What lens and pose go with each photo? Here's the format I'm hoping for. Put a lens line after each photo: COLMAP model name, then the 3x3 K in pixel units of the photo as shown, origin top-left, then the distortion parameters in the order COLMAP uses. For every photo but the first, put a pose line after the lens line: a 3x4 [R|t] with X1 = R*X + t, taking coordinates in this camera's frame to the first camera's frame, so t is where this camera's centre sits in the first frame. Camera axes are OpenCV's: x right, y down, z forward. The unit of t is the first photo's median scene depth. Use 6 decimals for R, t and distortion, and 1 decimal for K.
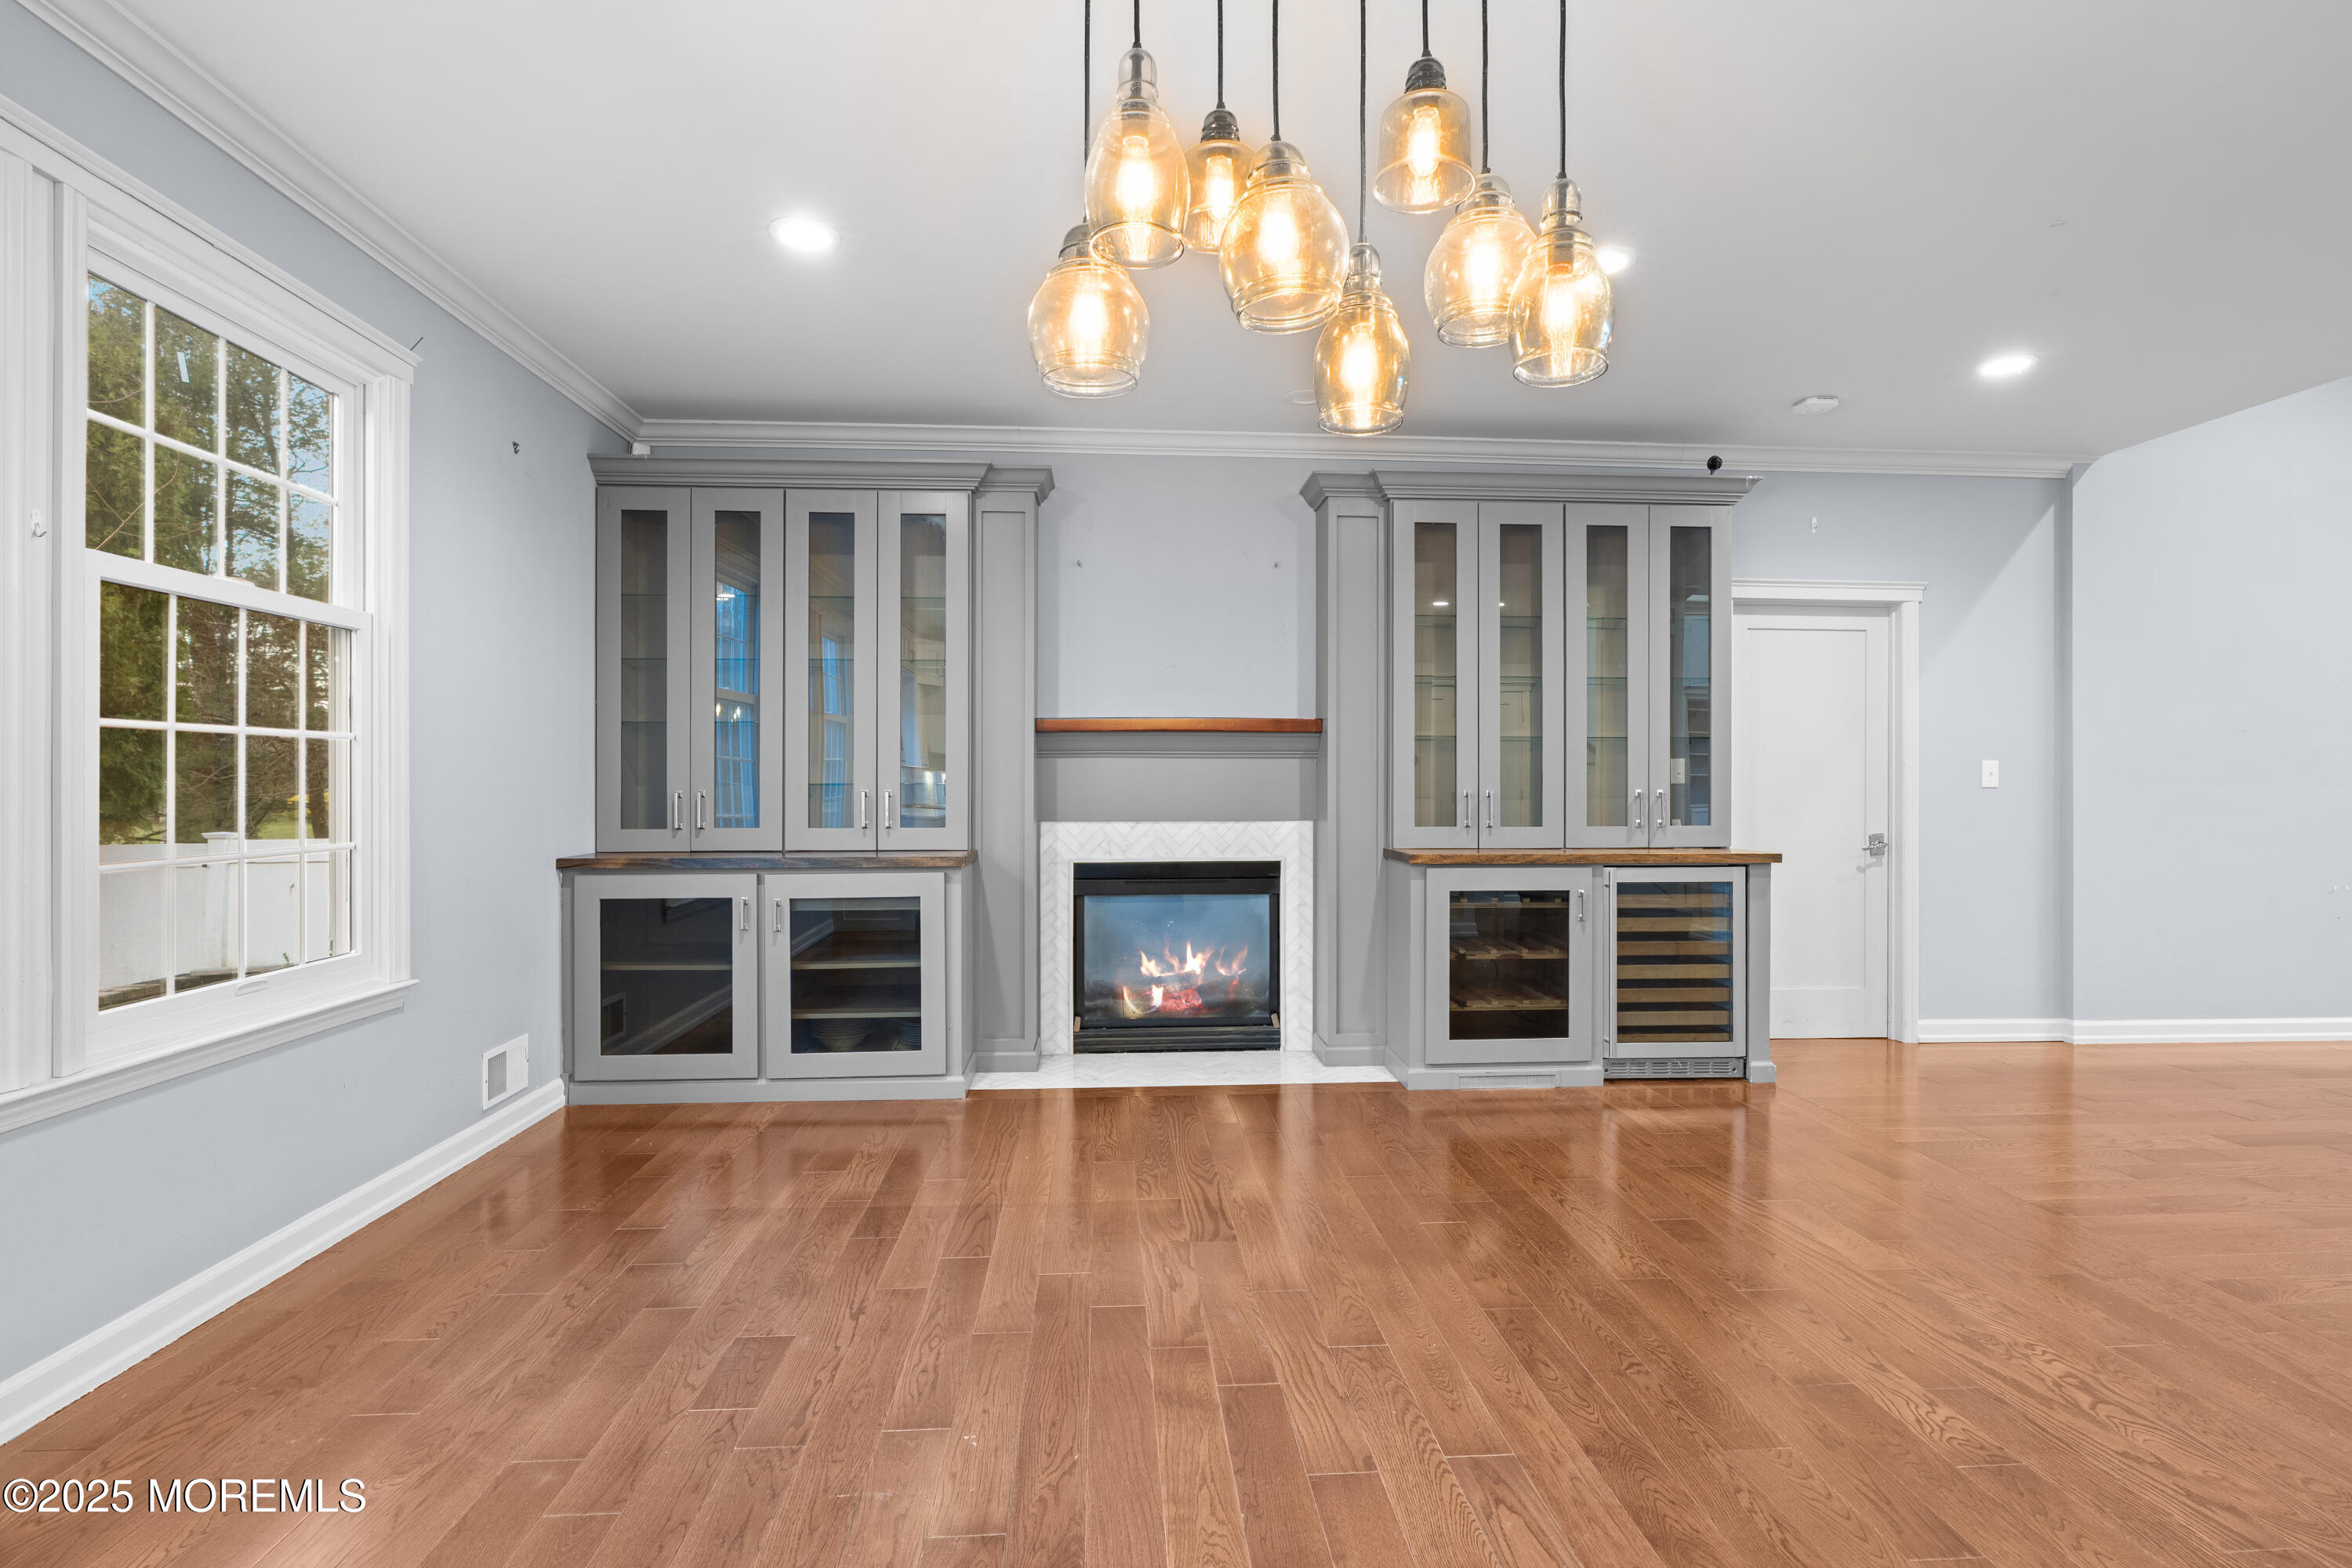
lens RADIAL K [[1093.7, 0, 1180.7], [0, 1093.7, 775.6], [0, 0, 1]] dist [-0.000514, 0.000326]
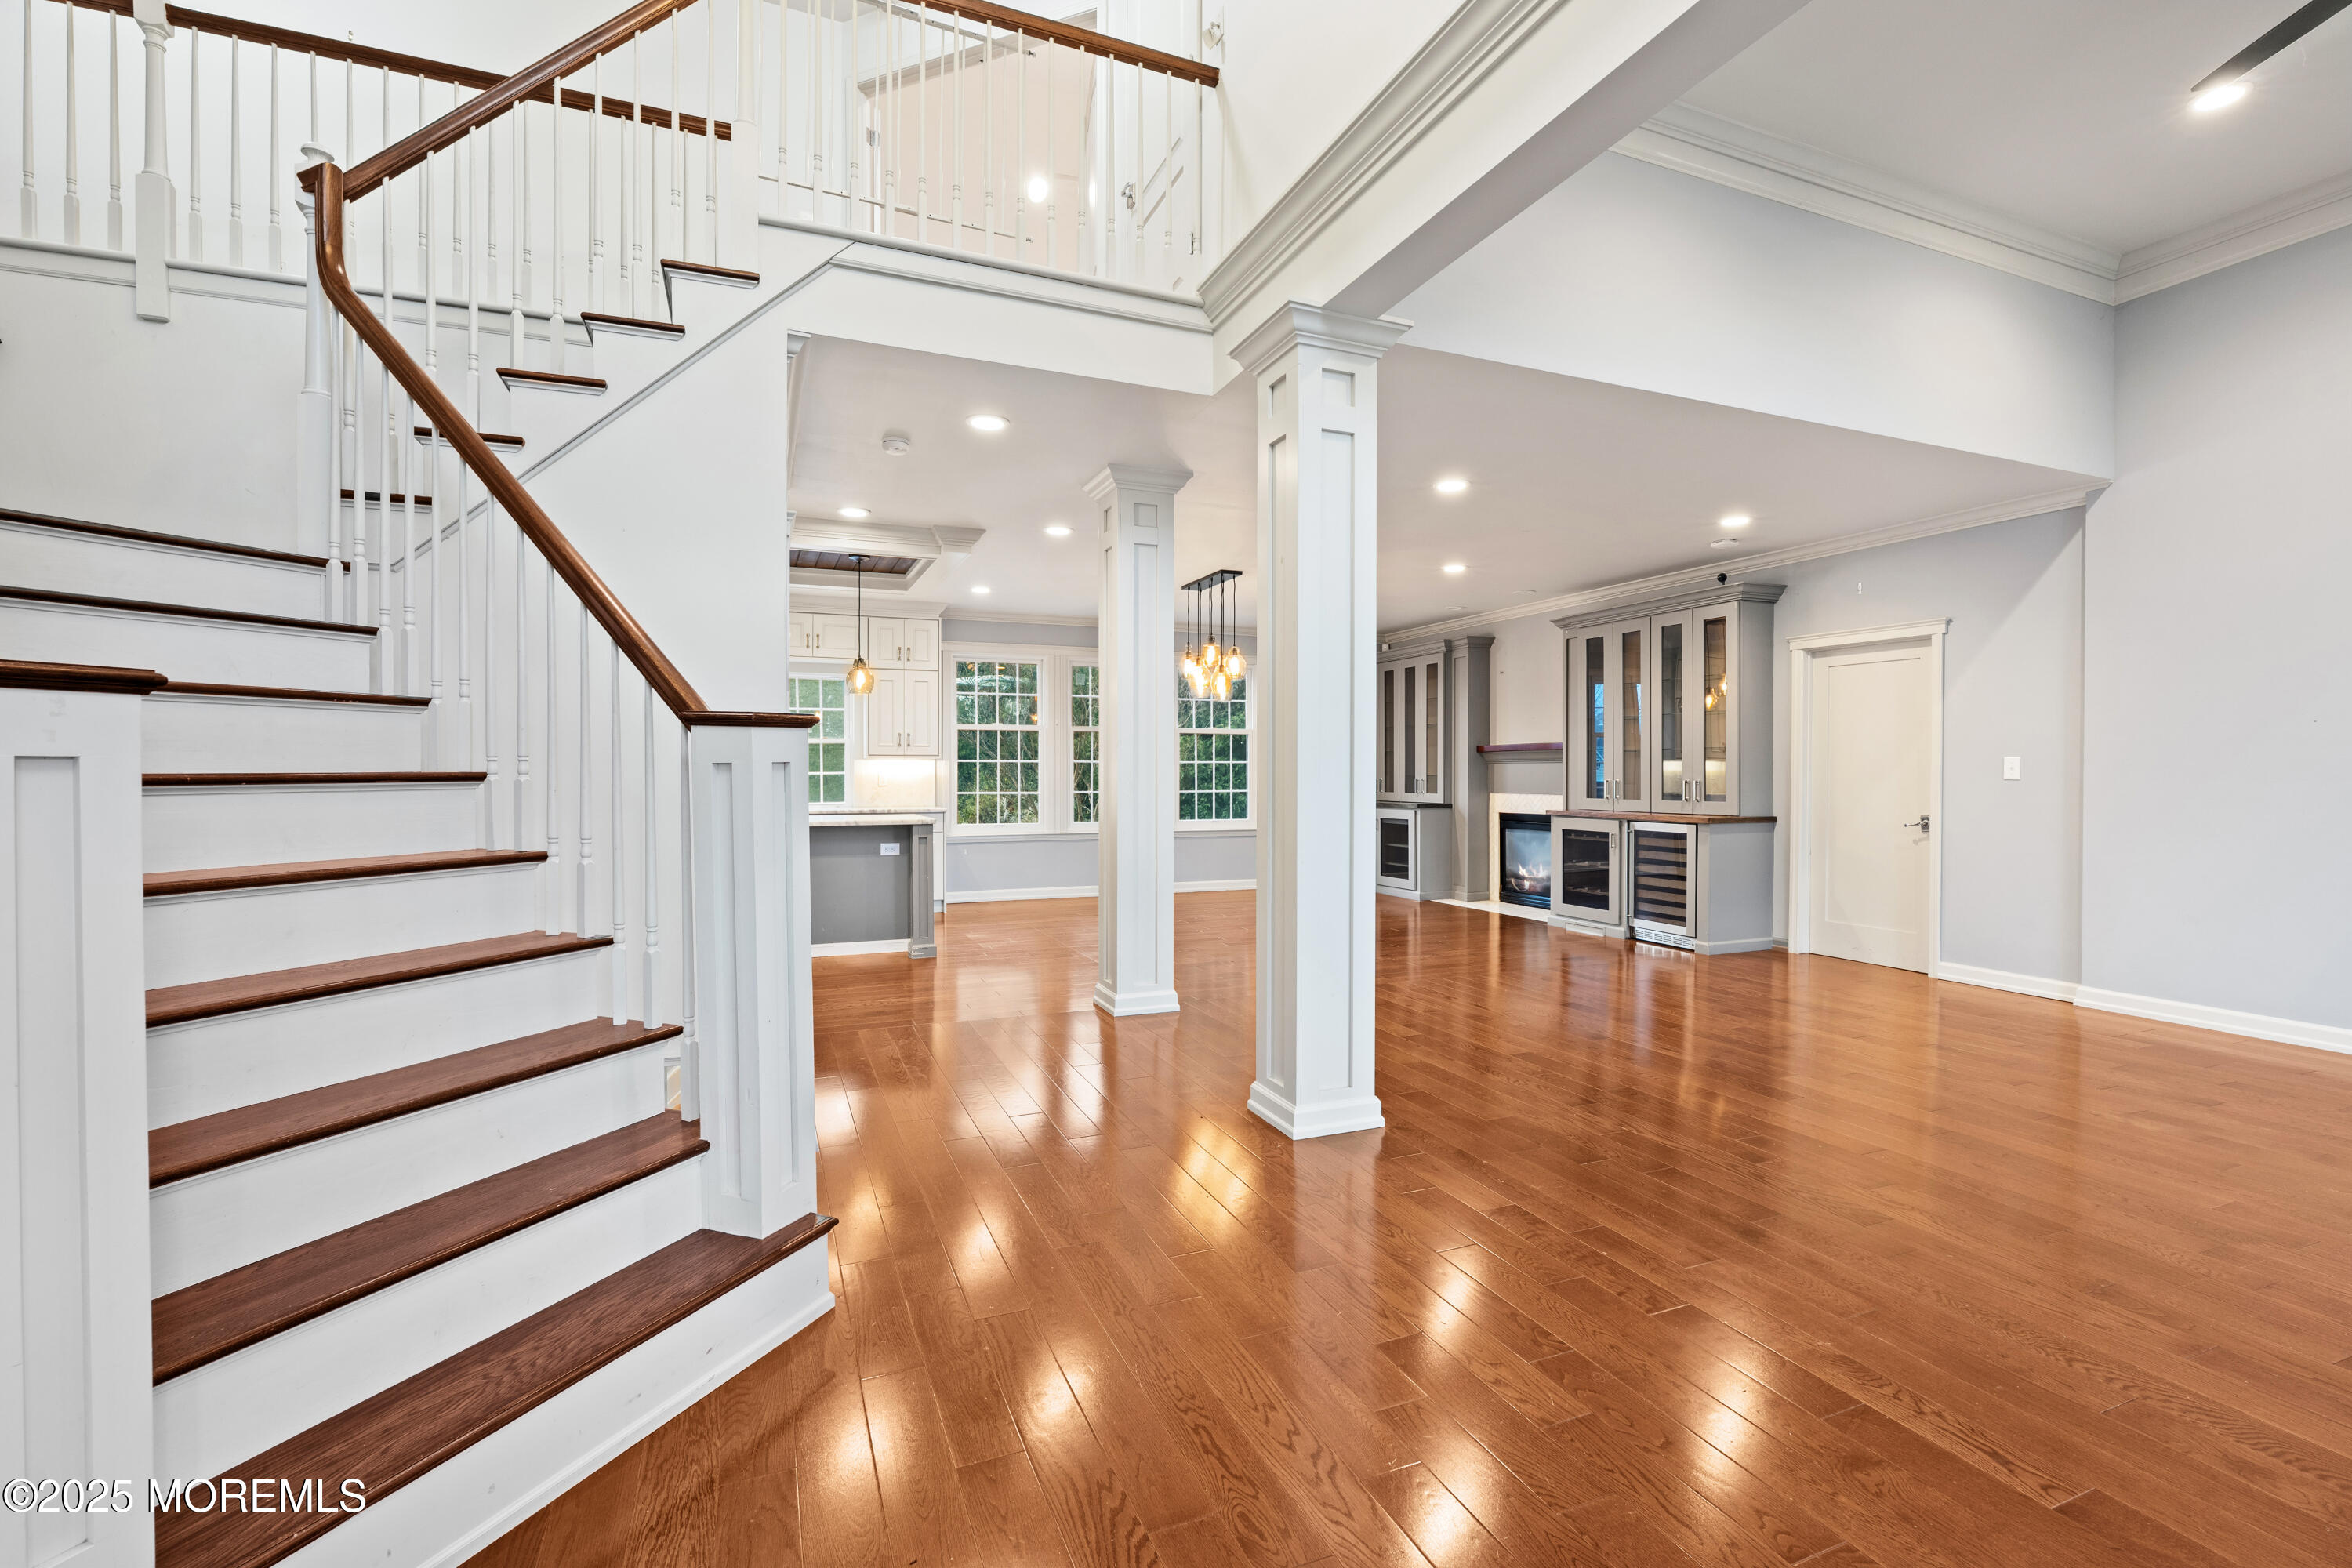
lens RADIAL K [[1037.2, 0, 1178.4], [0, 1037.2, 777.3], [0, 0, 1]] dist [-0.000944, -0.000906]
pose [[0.313673, 0.002188, -0.949528, 1.764236], [0.003197, 0.999989, 0.003360, 0.001713], [0.949526, -0.004089, 0.313663, -0.253247]]
